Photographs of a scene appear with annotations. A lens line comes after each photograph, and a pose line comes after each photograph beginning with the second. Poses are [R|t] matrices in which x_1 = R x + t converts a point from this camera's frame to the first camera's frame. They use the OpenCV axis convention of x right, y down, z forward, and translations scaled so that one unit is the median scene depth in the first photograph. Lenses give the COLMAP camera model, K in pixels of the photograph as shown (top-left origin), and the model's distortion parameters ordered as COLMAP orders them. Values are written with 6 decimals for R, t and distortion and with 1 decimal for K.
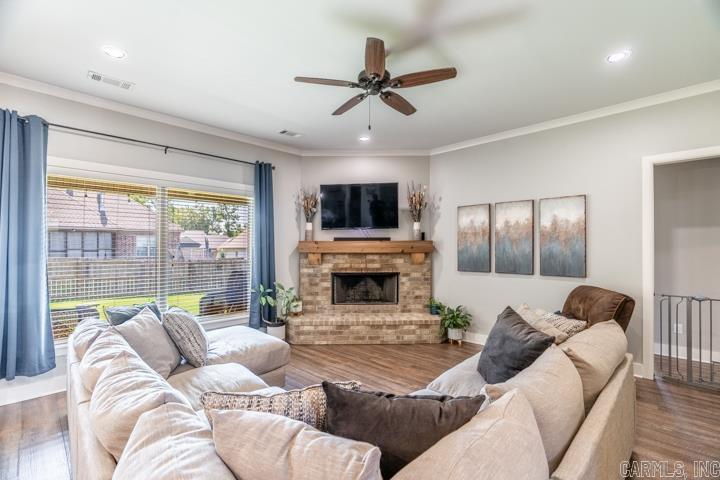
lens RADIAL K [[329.1, 0, 359.8], [0, 329.1, 241.8], [0, 0, 1]] dist [-0.001575, -0.000321]
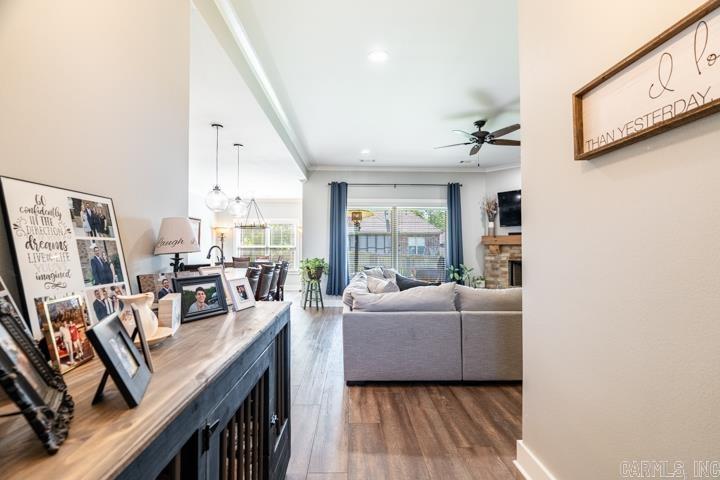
lens RADIAL K [[329.1, 0, 360.1], [0, 329.1, 240.4], [0, 0, 1]] dist [-0.001575, -0.000321]
pose [[0.722545, -0.010135, -0.691250, 0.381600], [0.004695, 0.999941, -0.009753, 0.026733], [0.691308, 0.003802, 0.722550, -0.322388]]
